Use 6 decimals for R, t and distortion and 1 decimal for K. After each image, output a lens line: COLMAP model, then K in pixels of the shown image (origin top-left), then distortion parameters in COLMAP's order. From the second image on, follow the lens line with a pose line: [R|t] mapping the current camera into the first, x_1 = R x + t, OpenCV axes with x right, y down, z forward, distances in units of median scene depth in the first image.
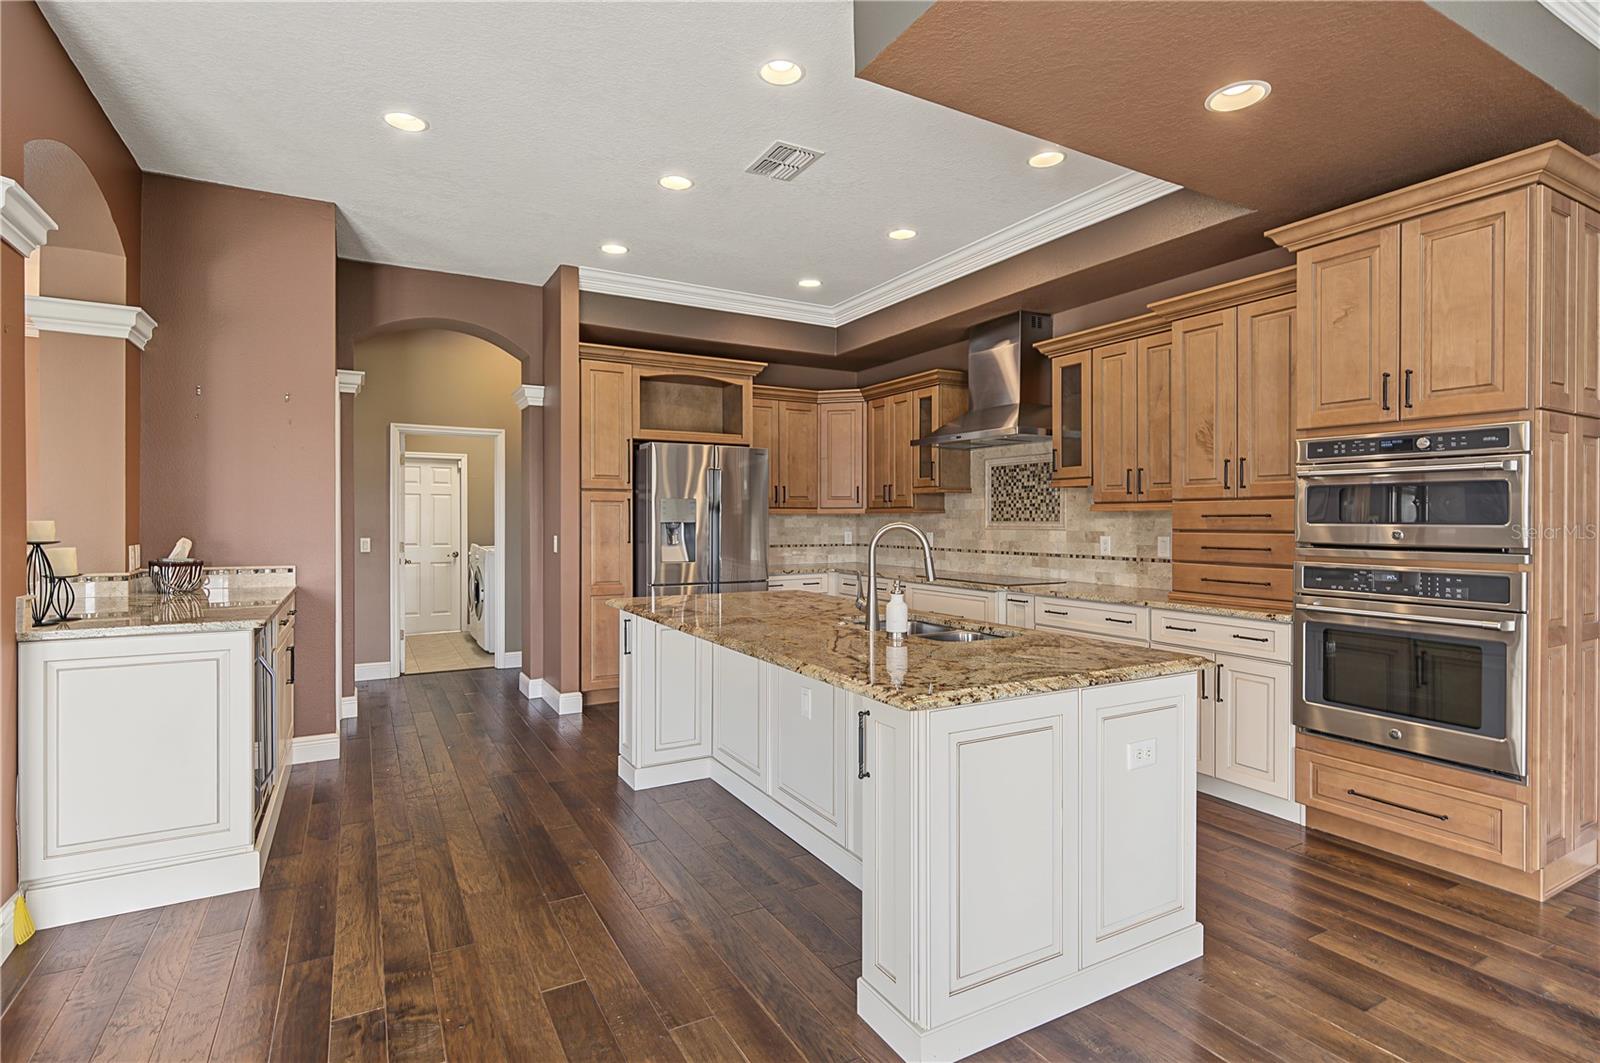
lens RADIAL K [[780.9, 0, 799.0], [0, 780.9, 523.7], [0, 0, 1]] dist [0.002057, 0.000268]
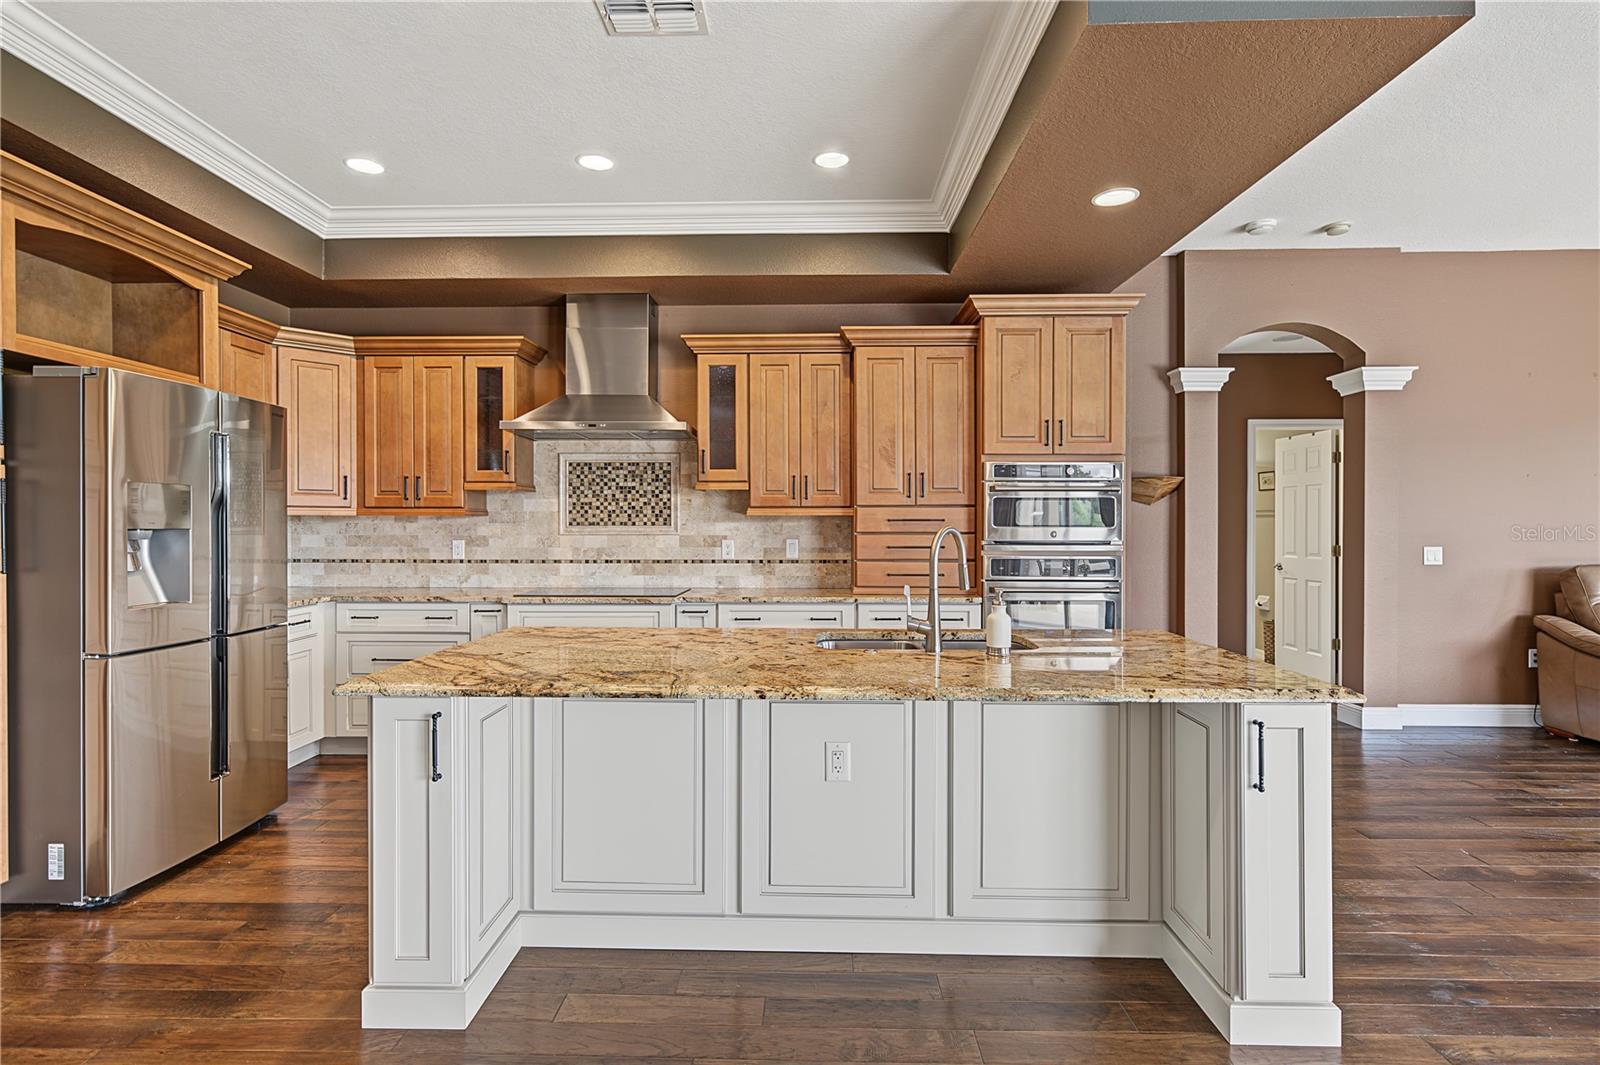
lens RADIAL K [[770.7, 0, 796.4], [0, 770.7, 526.6], [0, 0, 1]] dist [0.002023, -0.000203]
pose [[0.513290, -0.002288, 0.858212, -0.371748], [0.005077, 0.999987, -0.000370, -0.000493], [-0.858200, 0.004547, 0.513295, 0.365781]]
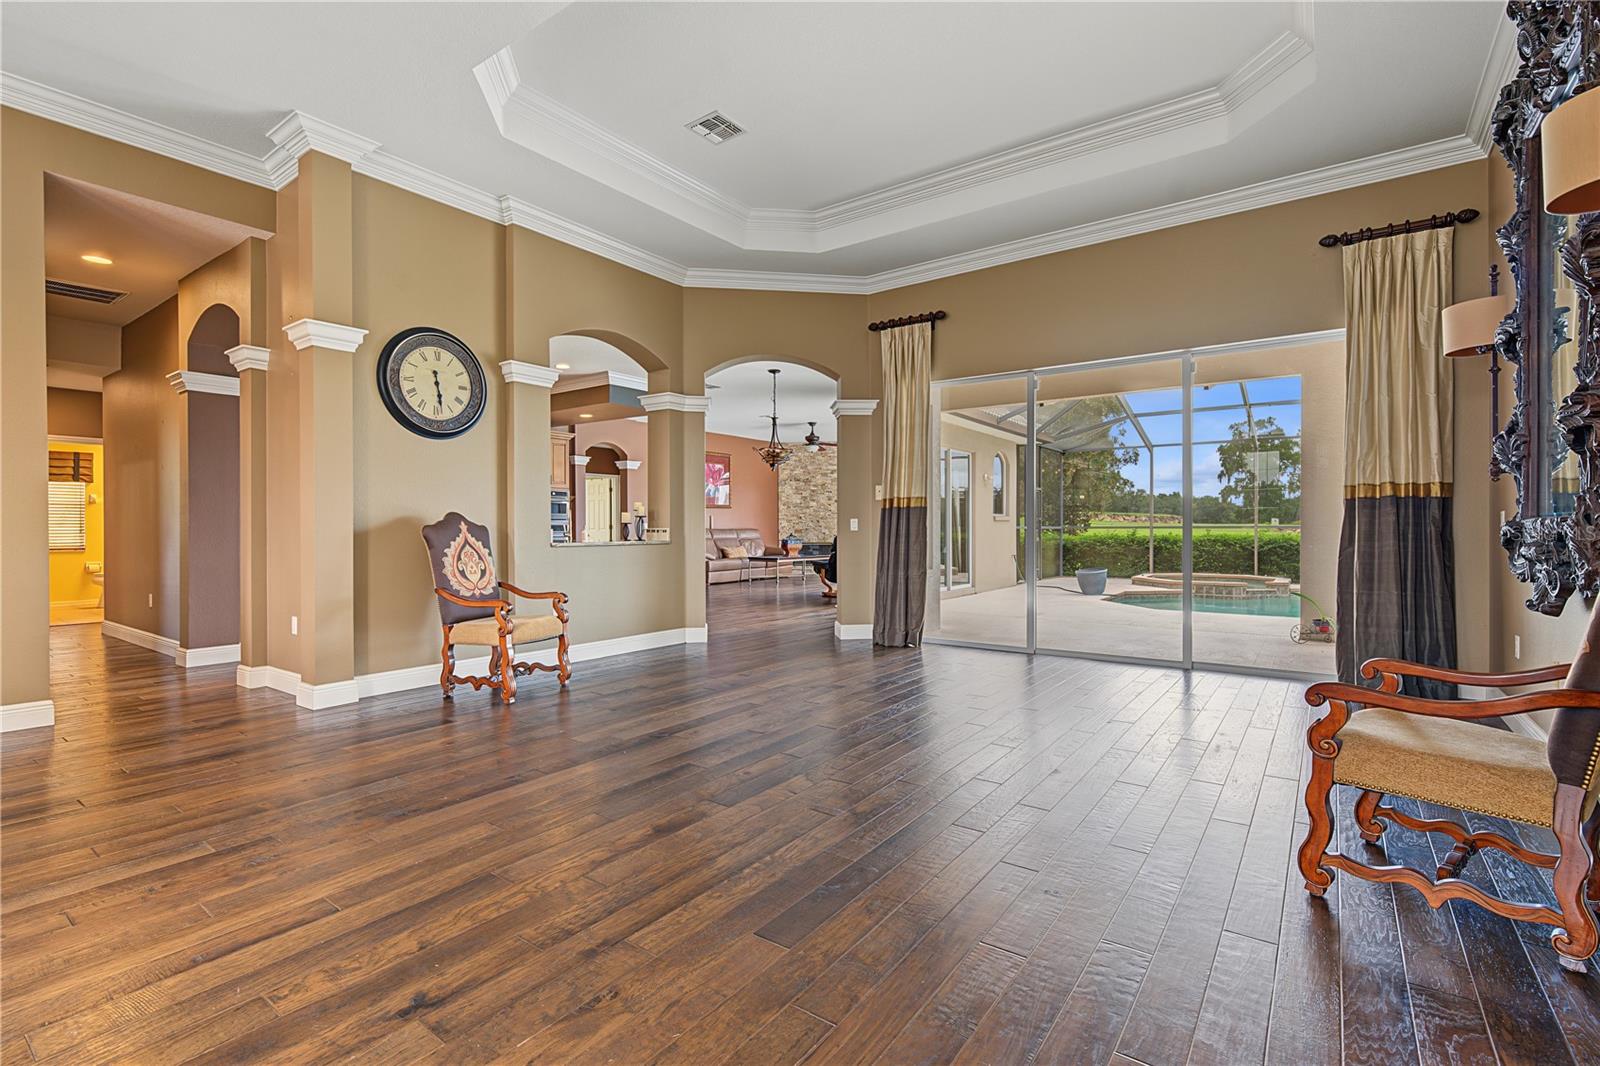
lens RADIAL K [[725.6, 0, 798.8], [0, 725.6, 532.4], [0, 0, 1]] dist [0.000553, 0.000284]
pose [[-0.415048, -0.004981, 0.909786, -1.685751], [0.006757, 0.999941, 0.008557, 0.040245], [-0.909774, 0.009698, -0.414990, 0.739563]]
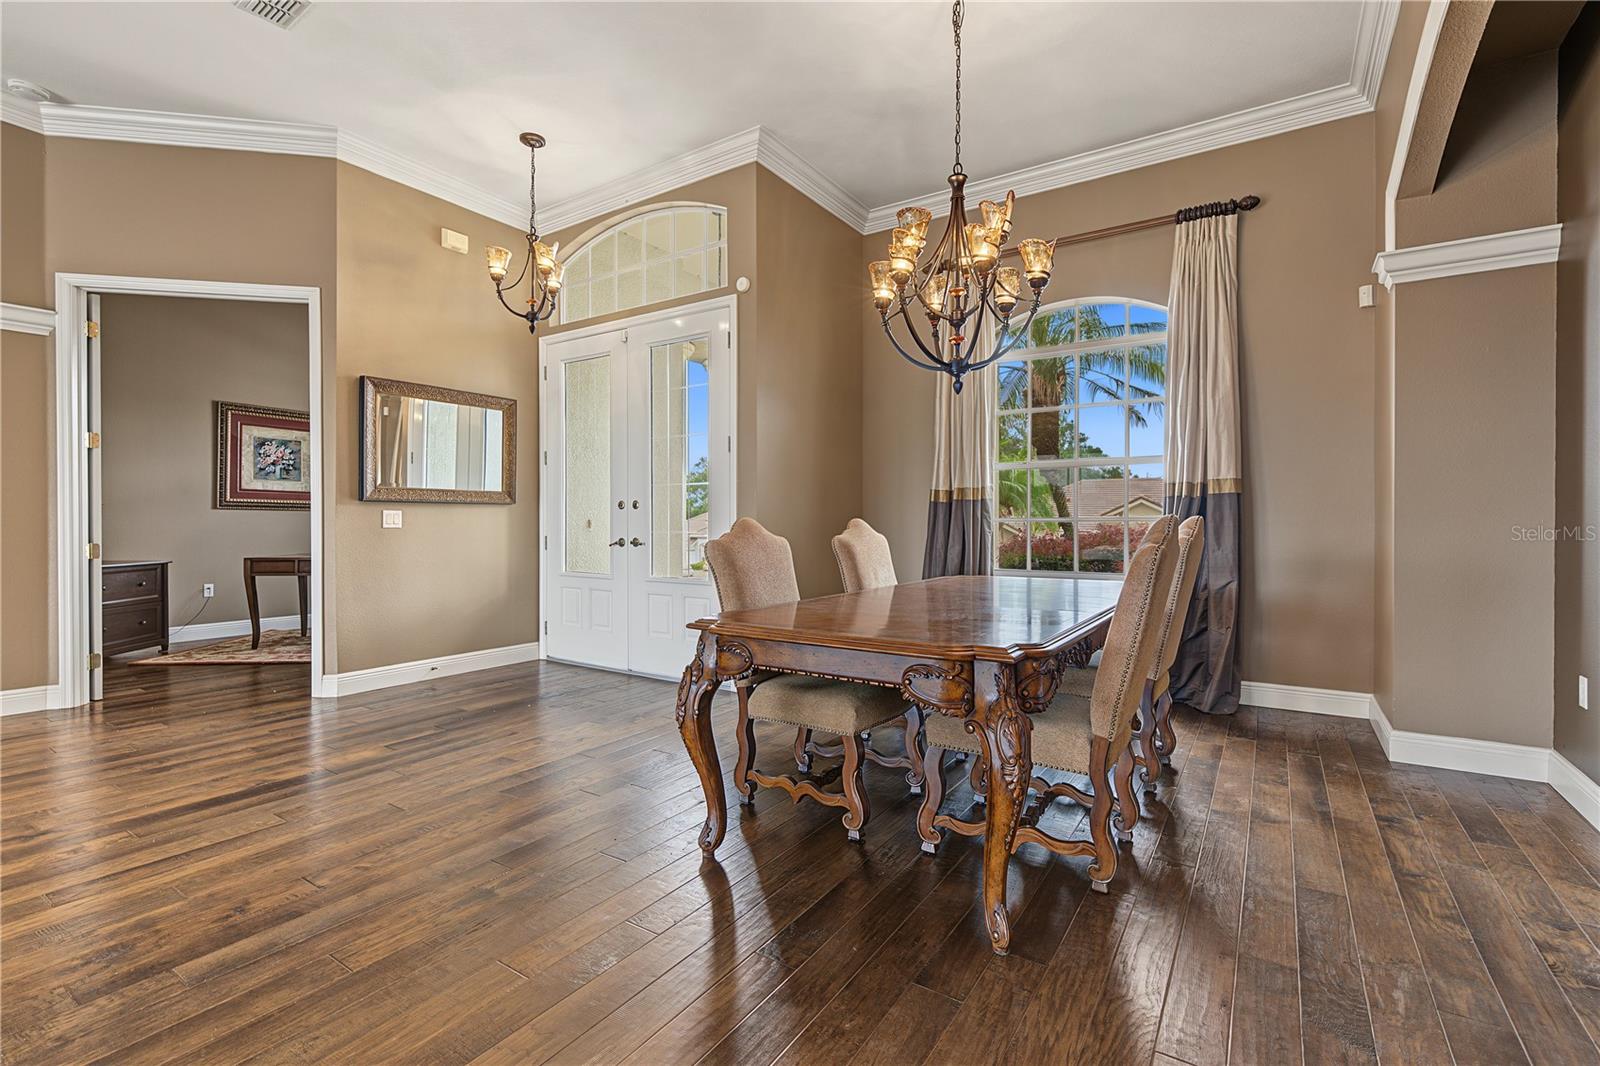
lens RADIAL K [[717.0, 0, 797.8], [0, 717.0, 527.4], [0, 0, 1]] dist [0.000175, 0.000110]
pose [[0.454336, 0.007747, -0.890797, -0.735759], [-0.005871, 0.999967, 0.005702, 0.037363], [0.890811, 0.002640, 0.454366, 0.981871]]
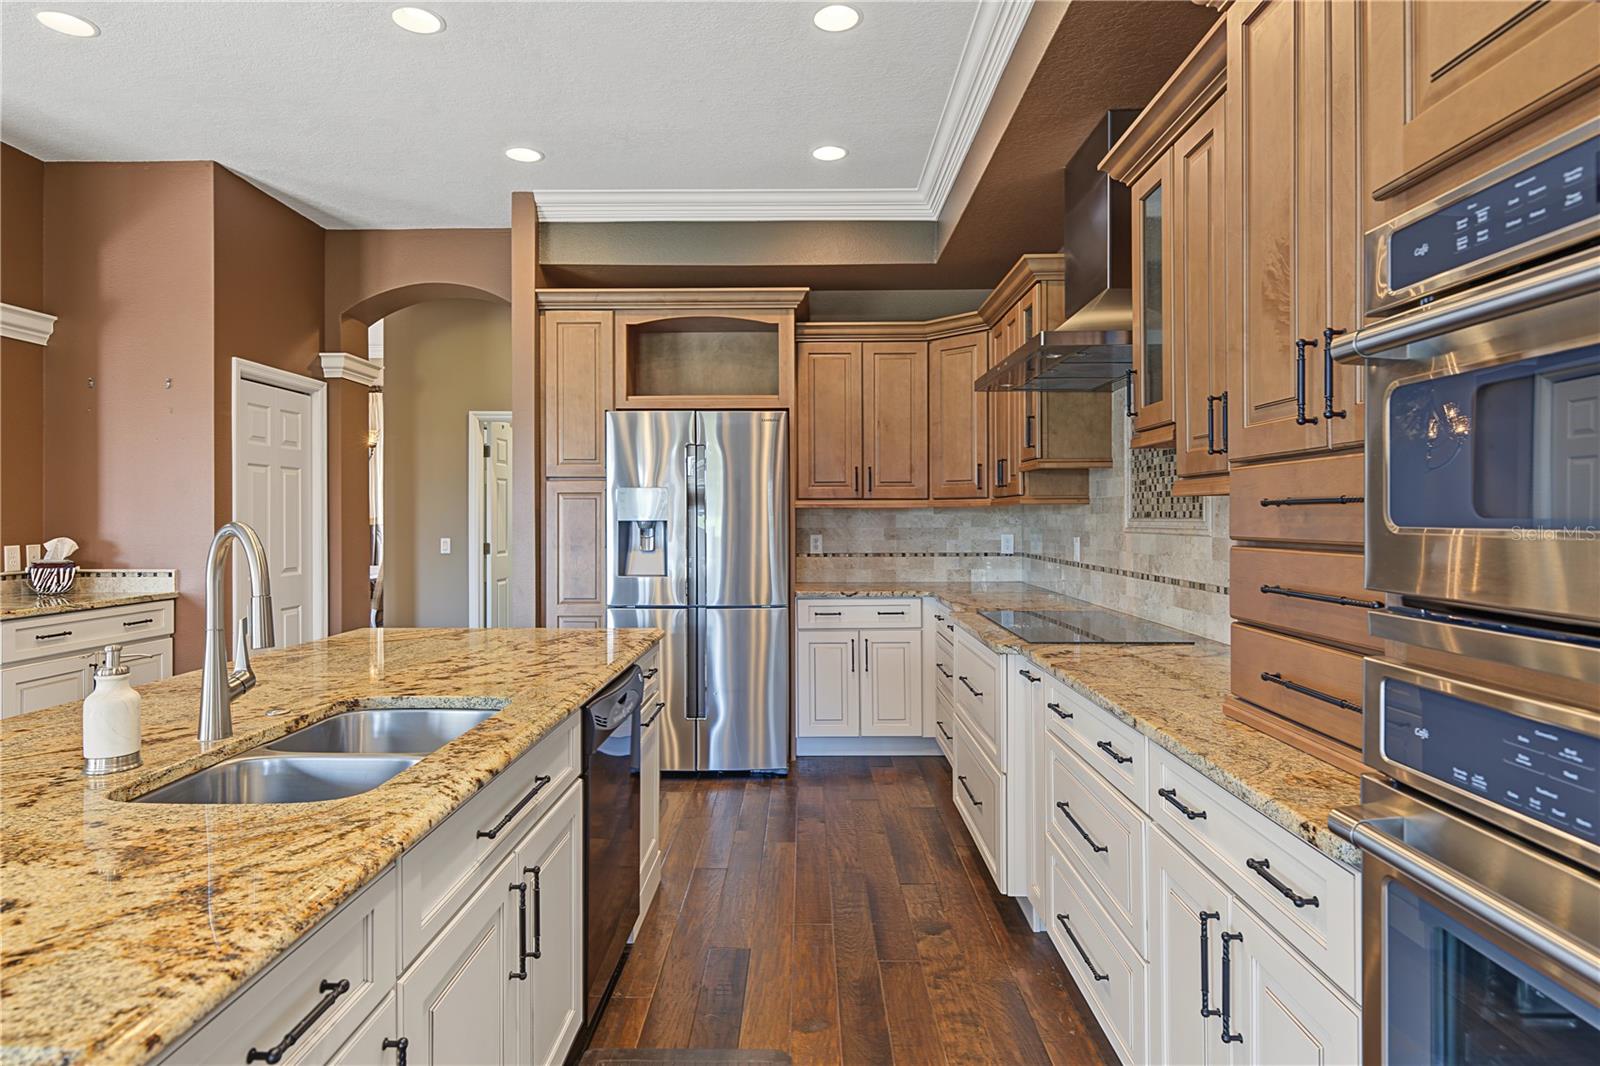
lens RADIAL K [[874.8, 0, 796.0], [0, 874.8, 518.7], [0, 0, 1]] dist [0.003013, -0.000354]
pose [[0.865212, -0.002048, -0.501403, 0.367576], [0.000573, 0.999995, -0.003094, -0.000924], [0.501407, 0.002390, 0.865208, 0.368870]]
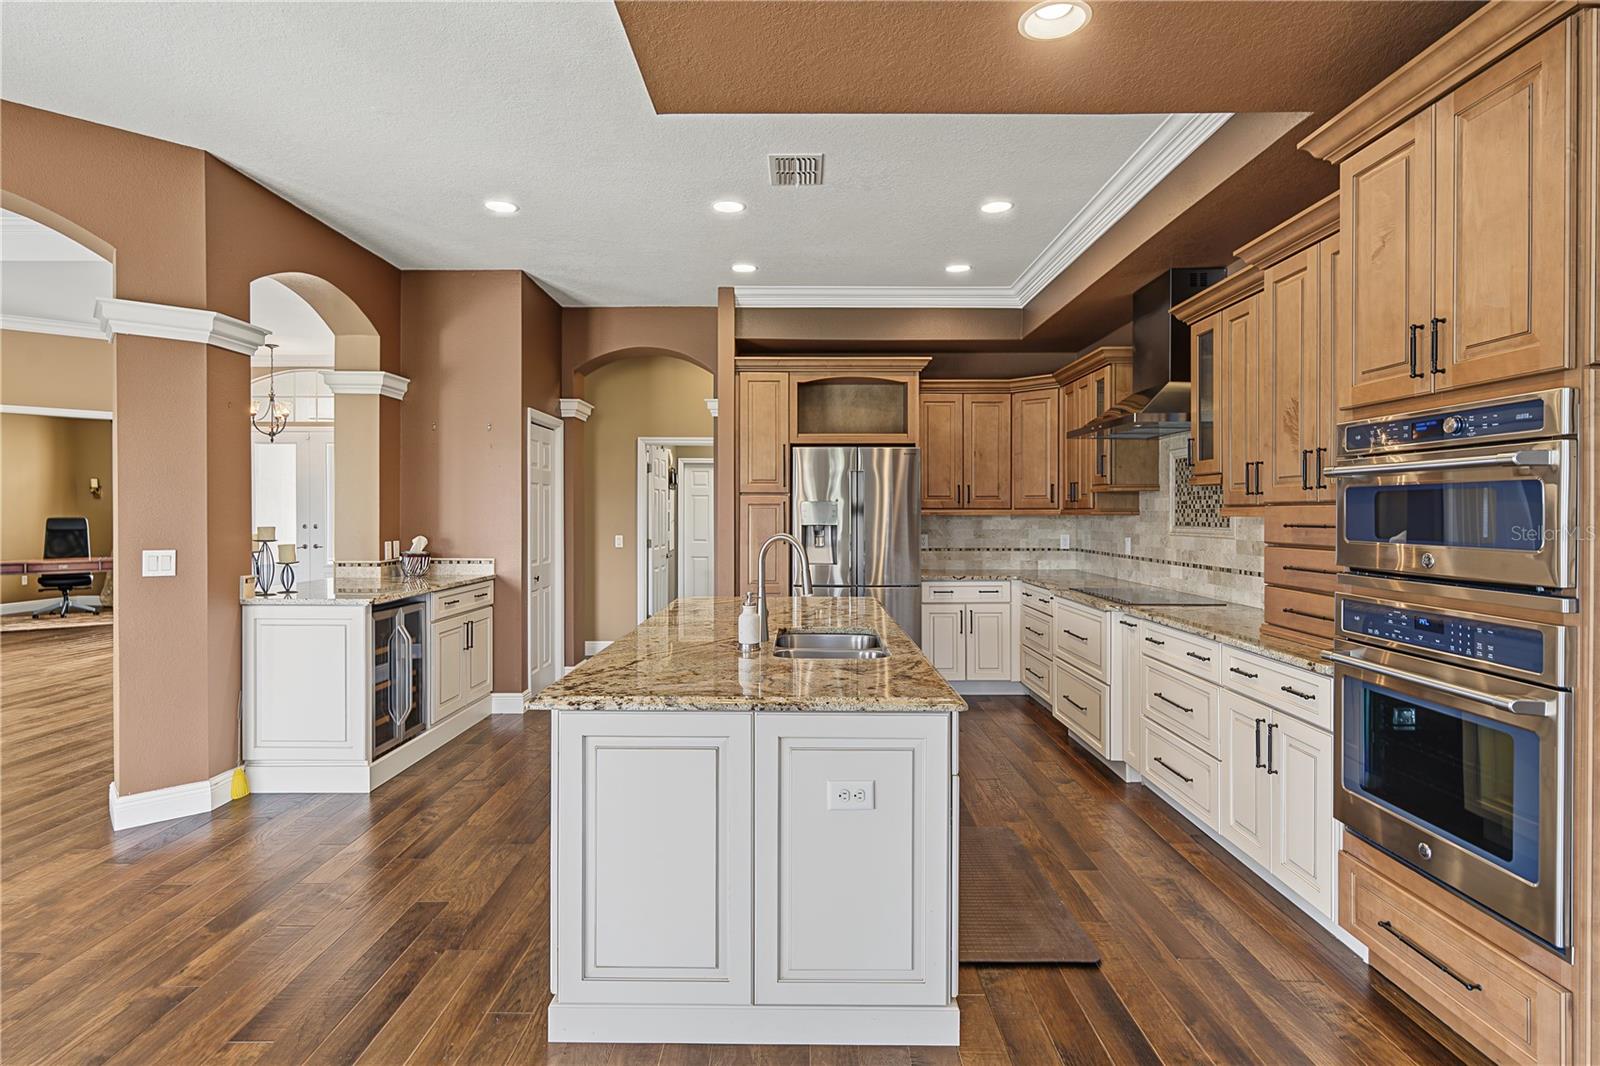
lens RADIAL K [[826.6, 0, 796.2], [0, 826.6, 518.5], [0, 0, 1]] dist [0.002026, -0.000181]
pose [[0.869256, 0.003139, -0.494352, 0.345818], [-0.002495, 0.999995, 0.001962, -0.011914], [0.494356, -0.000472, 0.869260, 0.052235]]
